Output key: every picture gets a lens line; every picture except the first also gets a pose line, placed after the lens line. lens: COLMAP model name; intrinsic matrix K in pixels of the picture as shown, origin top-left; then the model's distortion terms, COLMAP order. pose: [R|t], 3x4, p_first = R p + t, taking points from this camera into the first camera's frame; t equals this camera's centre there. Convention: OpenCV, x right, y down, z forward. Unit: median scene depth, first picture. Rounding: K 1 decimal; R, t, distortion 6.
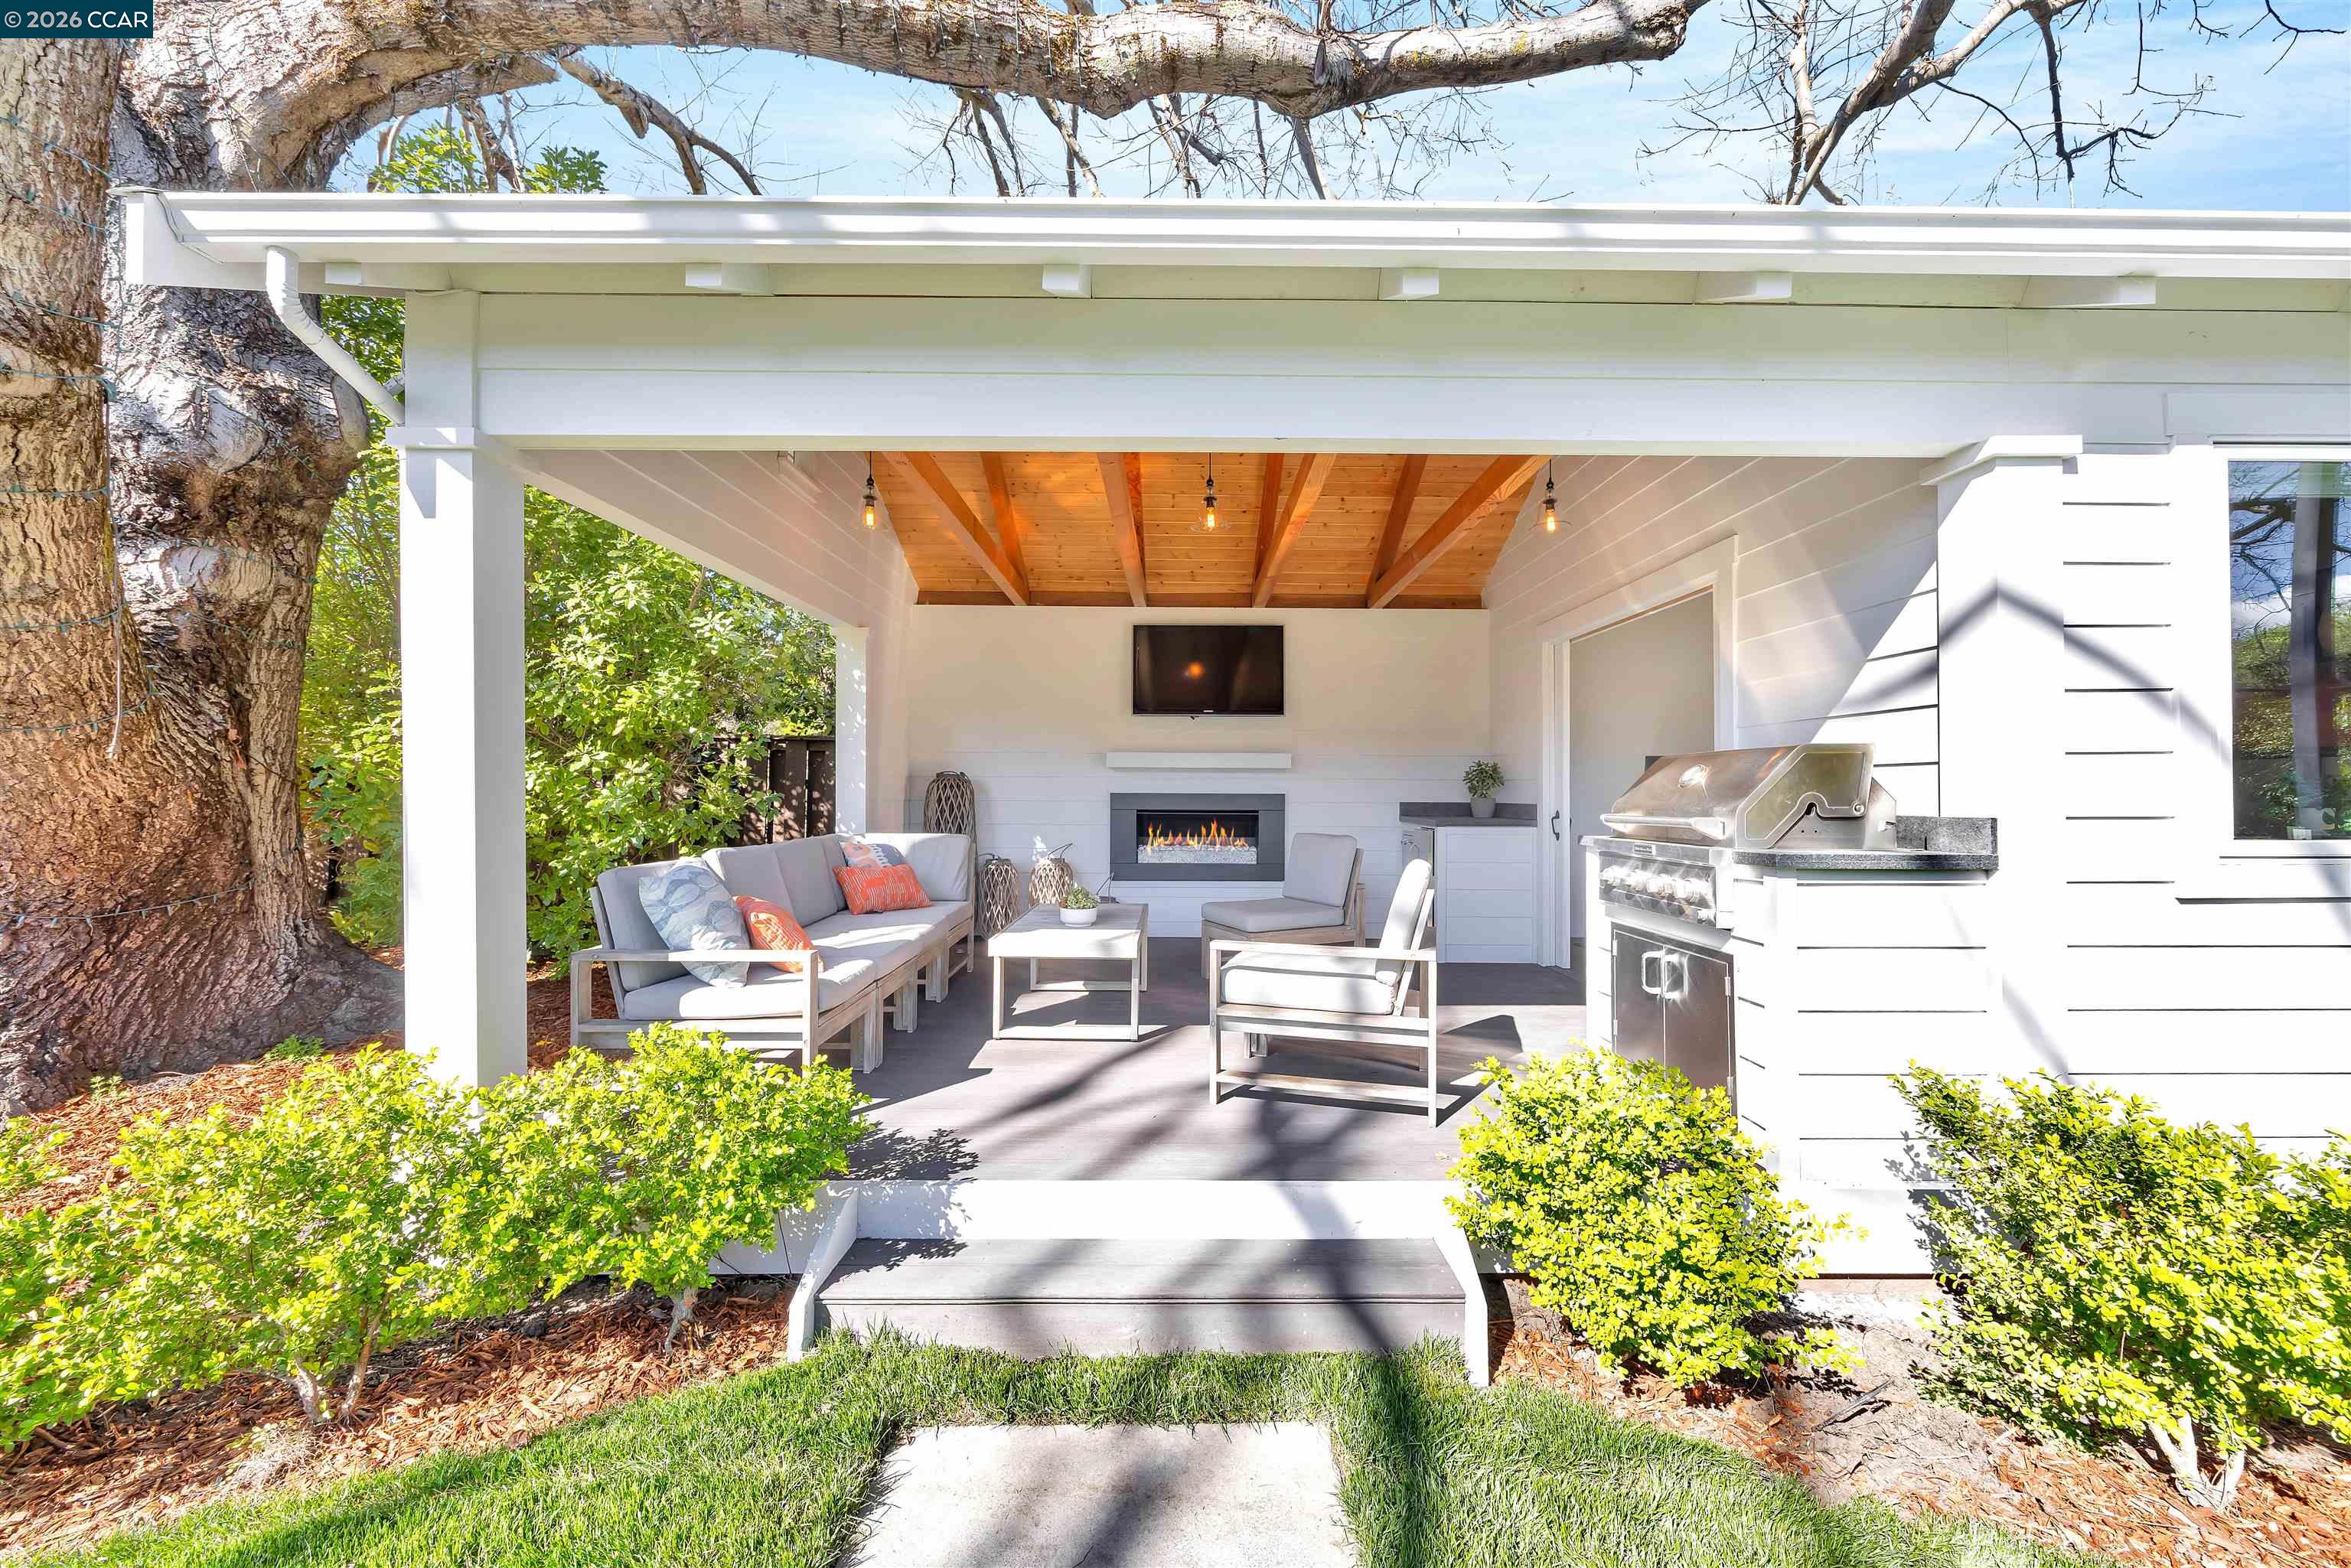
lens RADIAL K [[905.5, 0, 1181.5], [0, 905.5, 803.3], [0, 0, 1]] dist [0.000990, 0.000014]
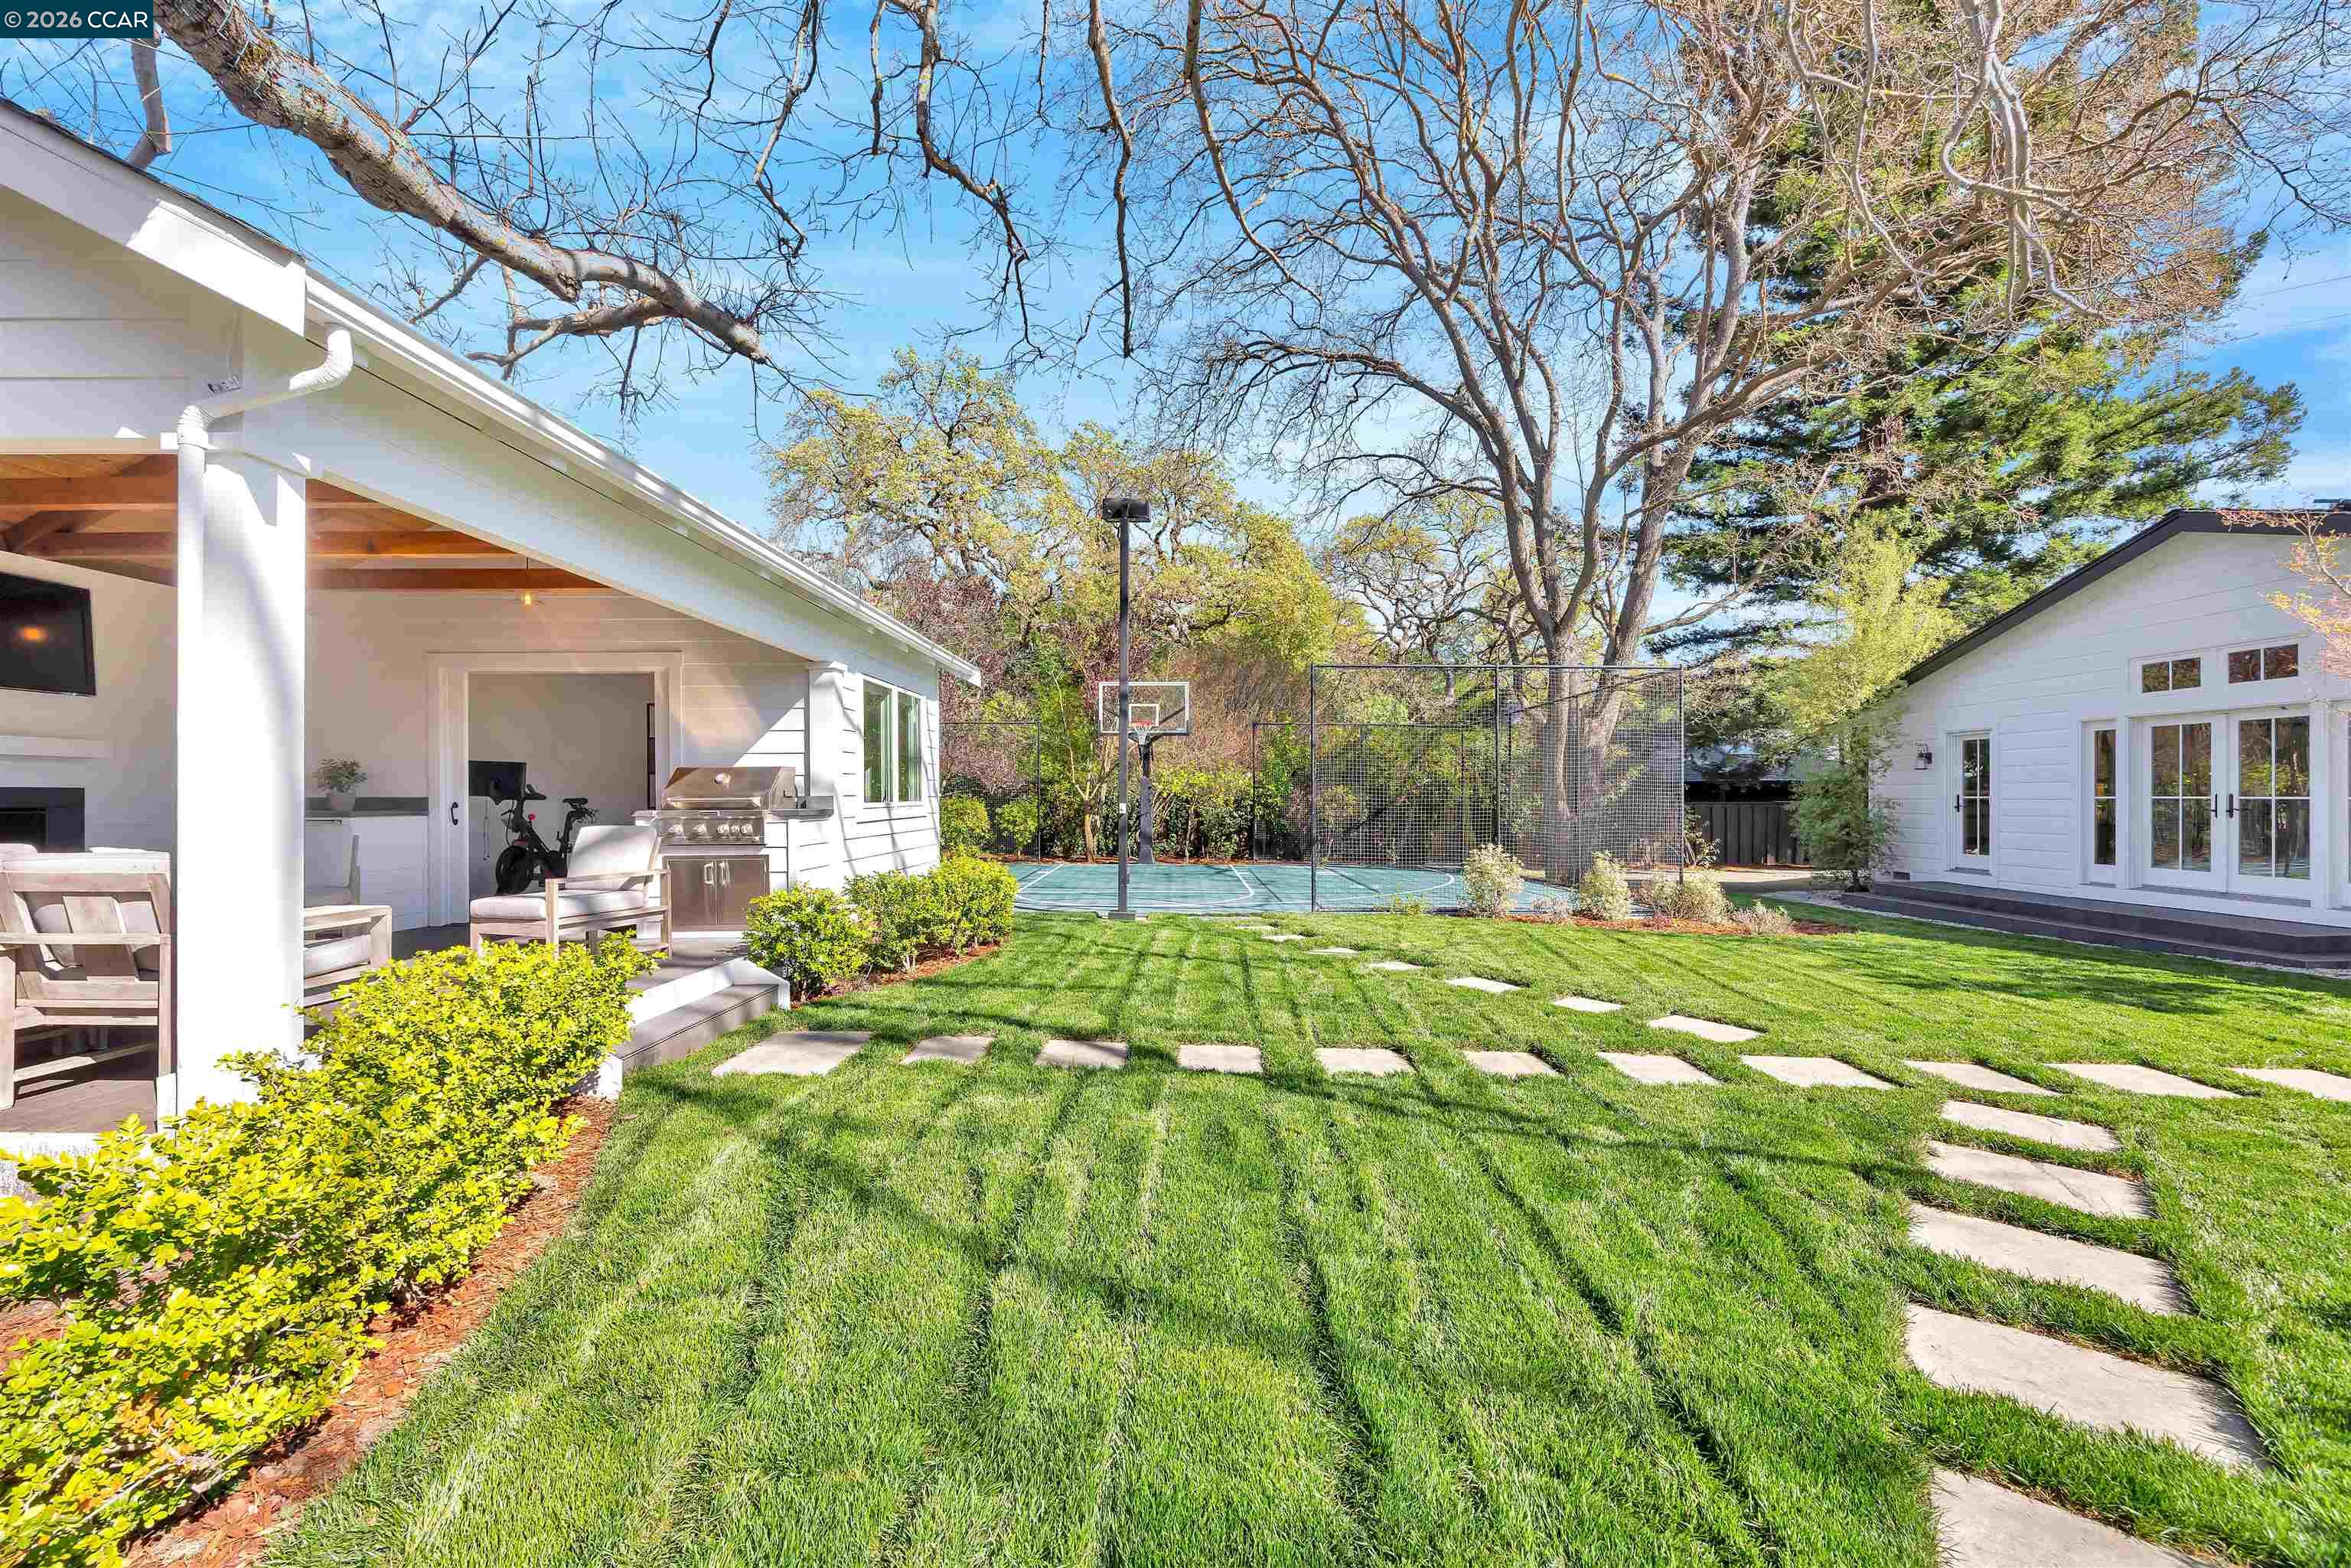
lens RADIAL K [[905.5, 0, 1181.5], [0, 905.5, 803.3], [0, 0, 1]] dist [0.000990, 0.000014]
pose [[-0.017225, -0.006594, 0.999830, -0.809008], [0.017073, 0.999831, 0.006888, 0.017739], [-0.999706, 0.017189, -0.017110, -0.011733]]
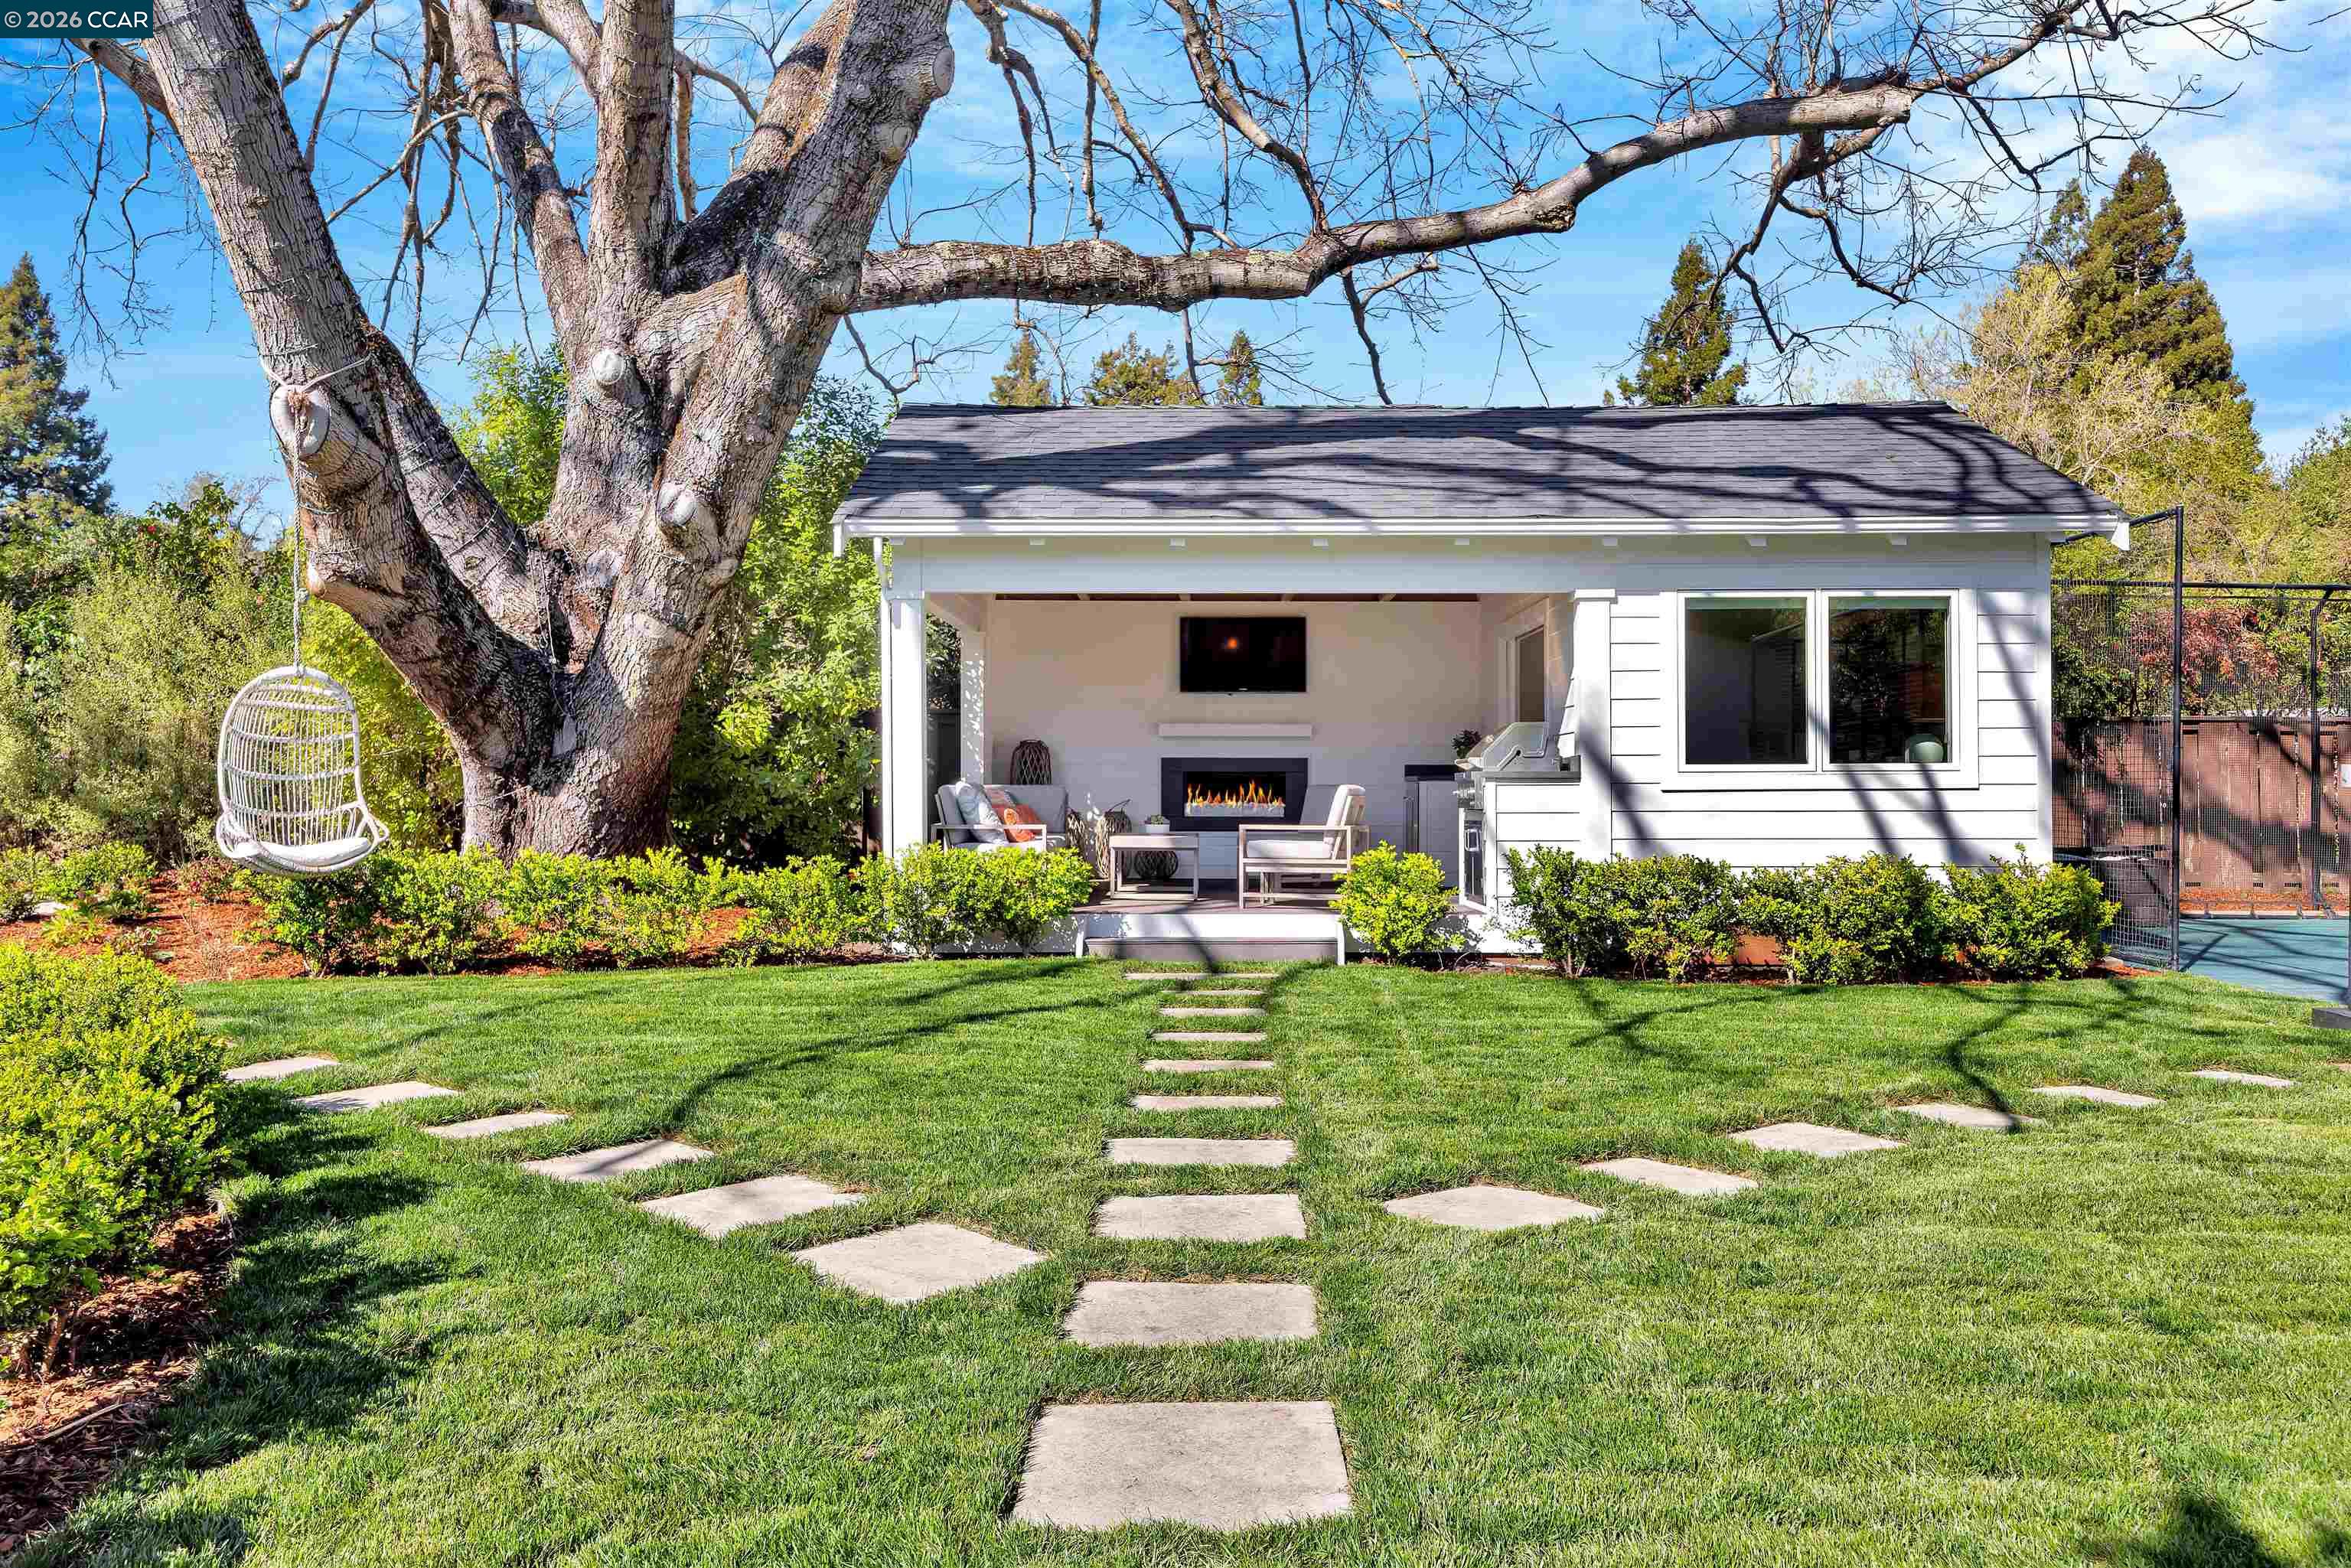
lens RADIAL K [[1756.5, 0, 1175.5], [0, 1756.5, 784.0], [0, 0, 1]] dist [-0.003011, -0.000381]
pose [[0.999822, -0.002902, -0.018621, -0.017744], [0.002638, 0.999895, -0.014219, 0.061106], [0.018661, 0.014167, 0.999725, -1.408776]]
